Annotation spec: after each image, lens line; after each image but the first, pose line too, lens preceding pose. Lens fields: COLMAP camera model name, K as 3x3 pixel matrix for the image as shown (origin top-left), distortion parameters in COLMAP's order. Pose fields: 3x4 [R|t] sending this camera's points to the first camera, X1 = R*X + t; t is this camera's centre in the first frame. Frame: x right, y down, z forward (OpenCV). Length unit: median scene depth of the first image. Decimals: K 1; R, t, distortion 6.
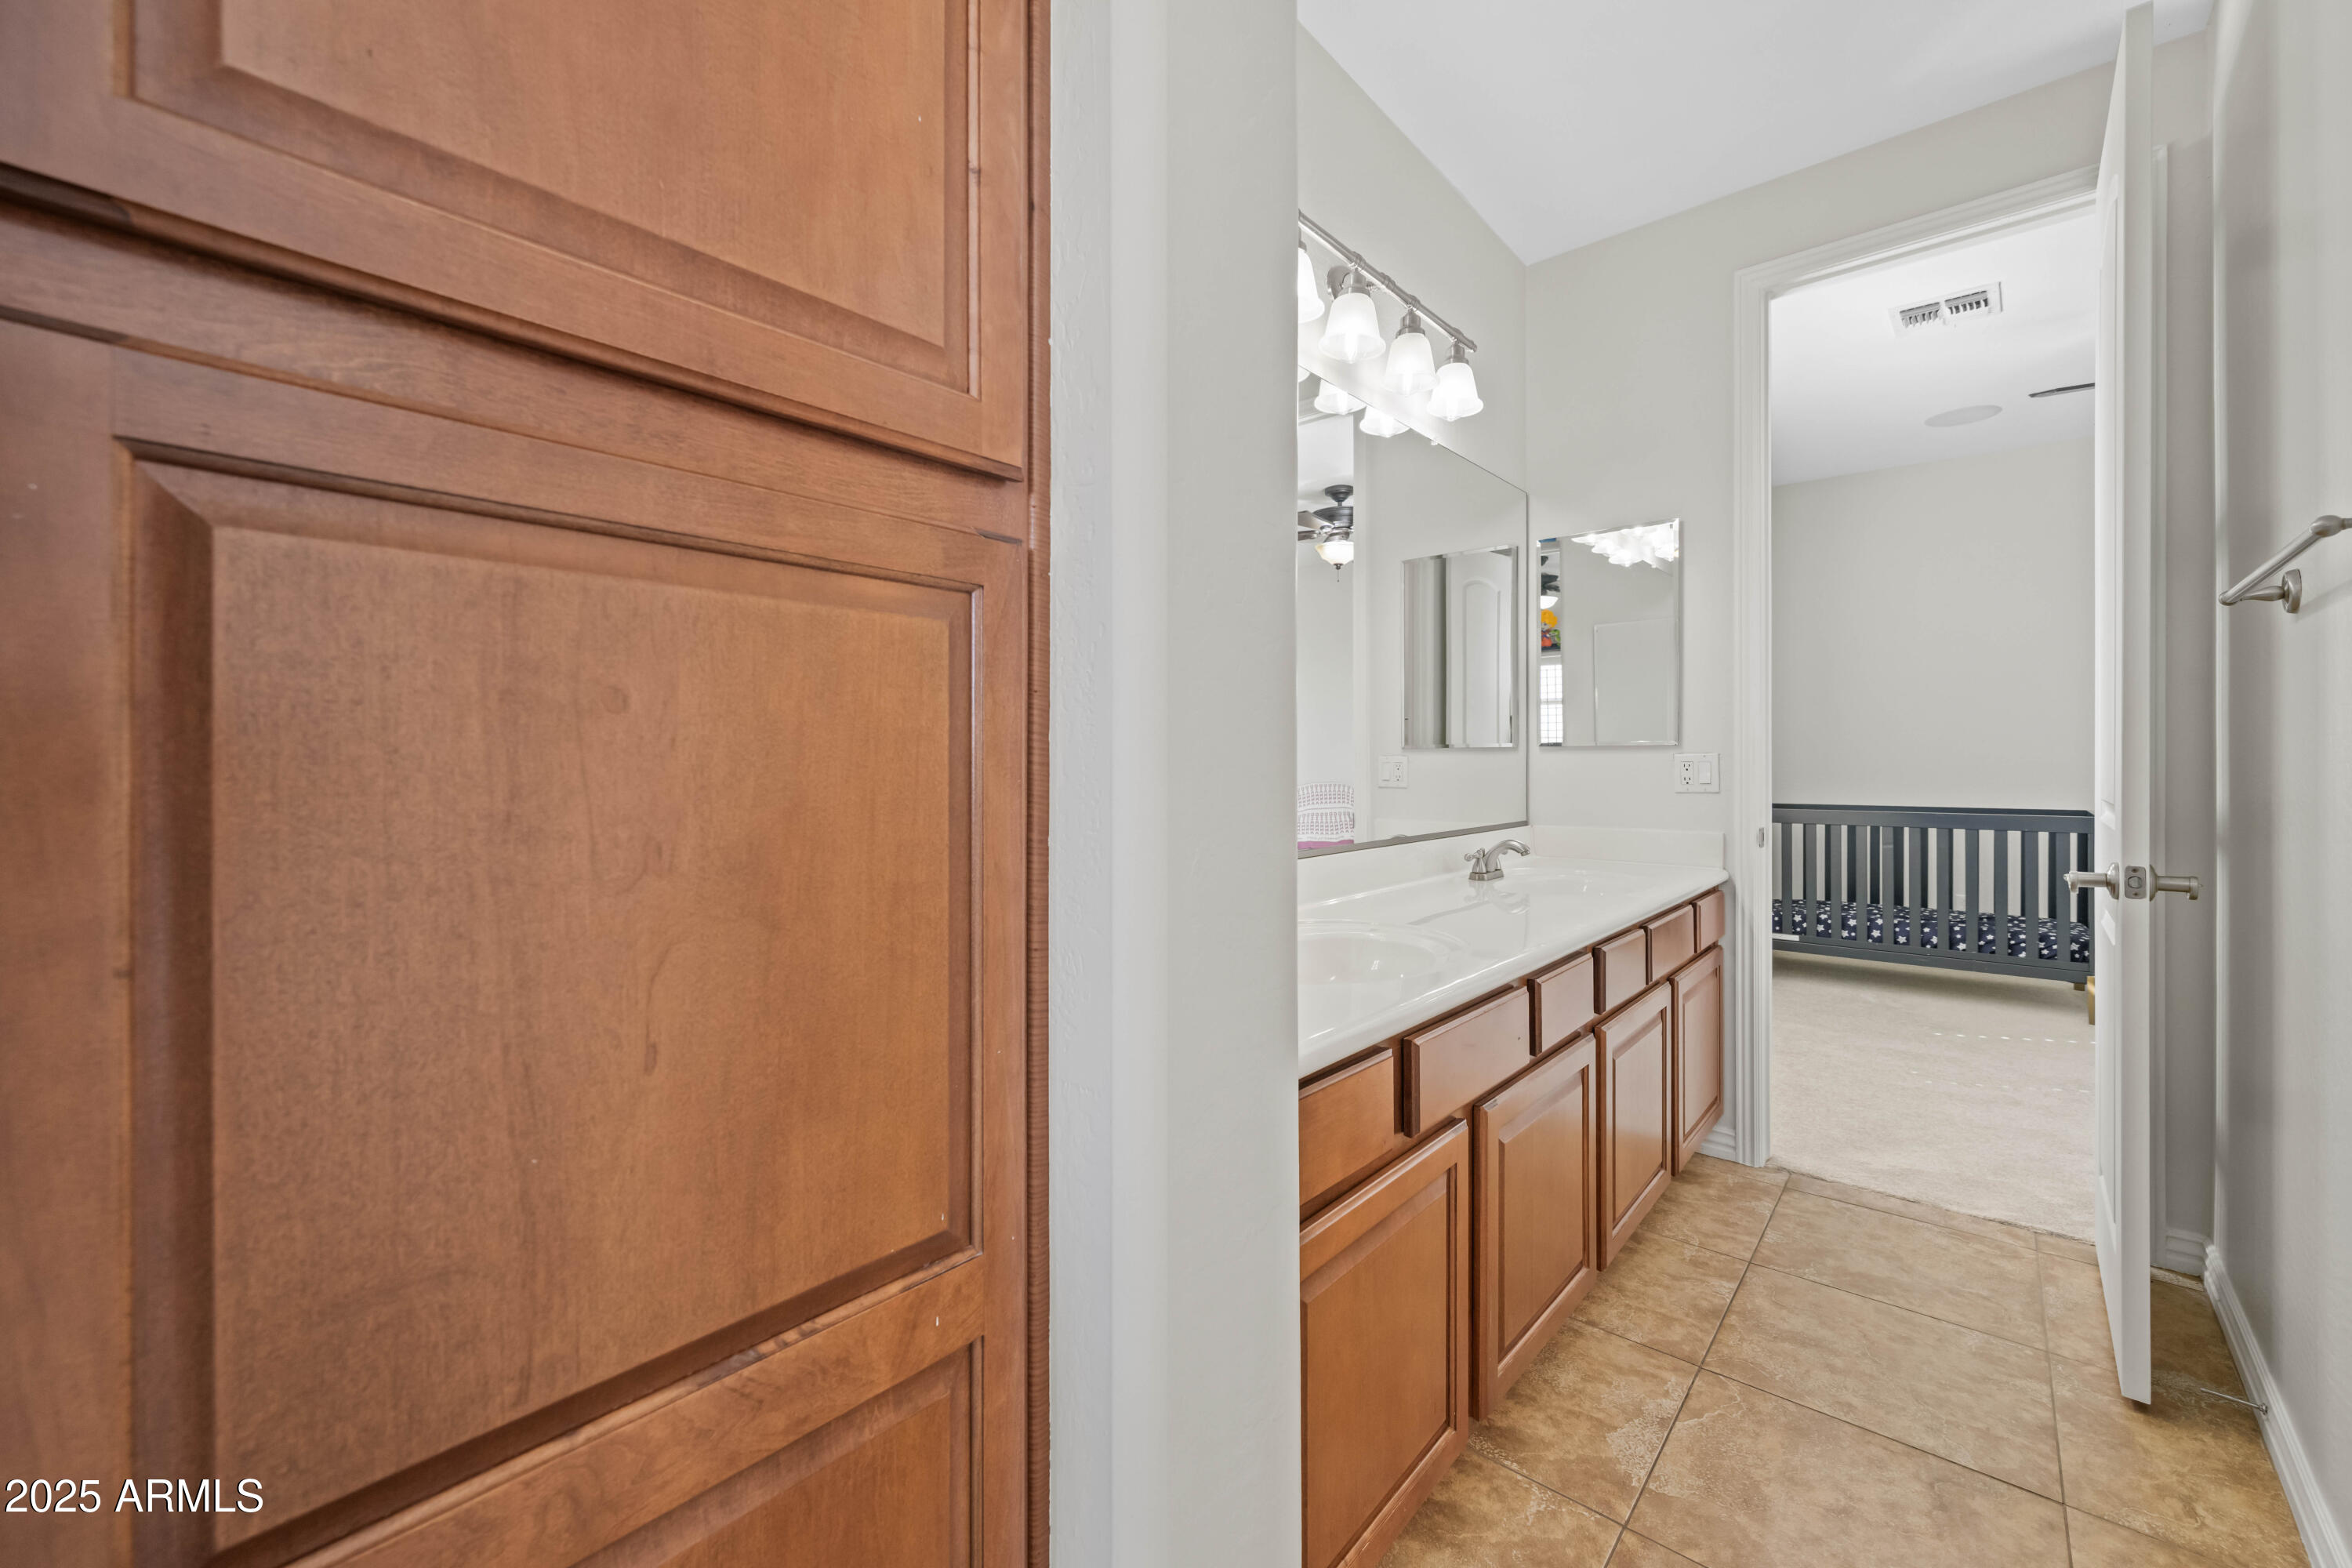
lens RADIAL K [[932.0, 0, 1179.0], [0, 932.0, 773.3], [0, 0, 1]] dist [0.000481, -0.000457]
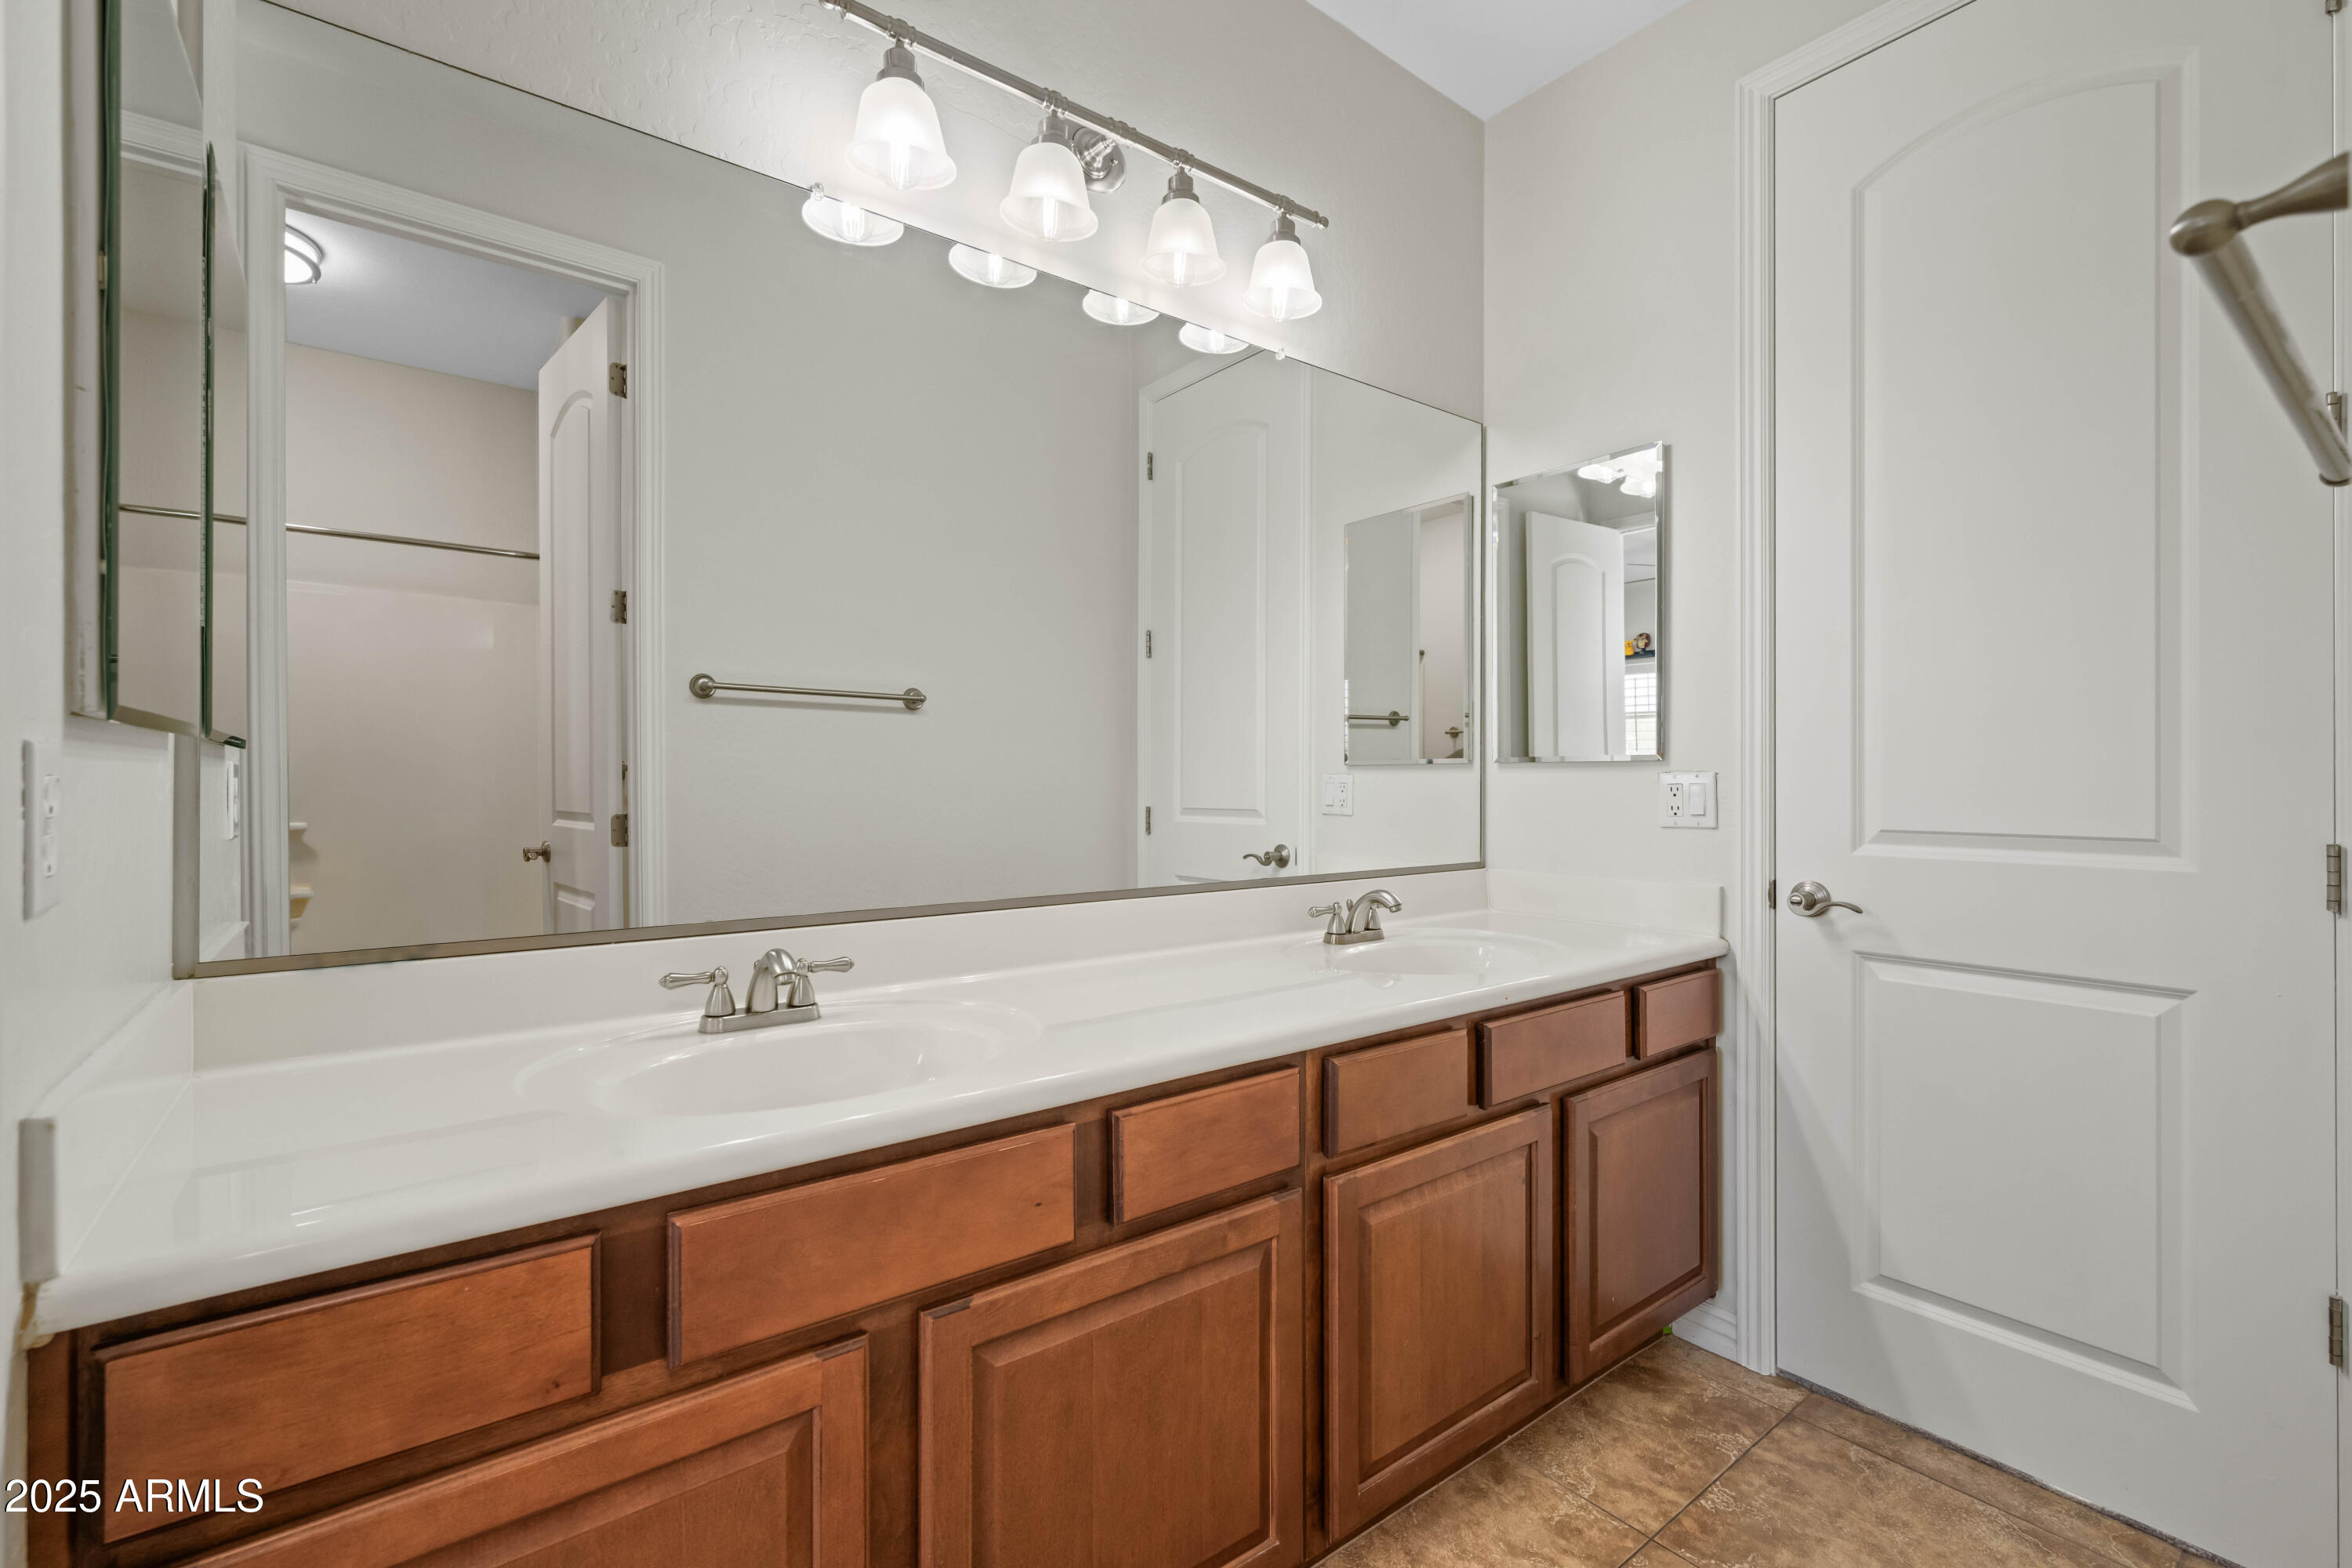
lens RADIAL K [[1019.5, 0, 1162.6], [0, 1019.5, 785.9], [0, 0, 1]] dist [0.001755, -0.000475]
pose [[0.981316, 0.005653, -0.192318, 0.359569], [-0.007154, 0.999949, -0.007108, -0.002722], [0.192268, 0.008351, 0.981307, 0.191298]]
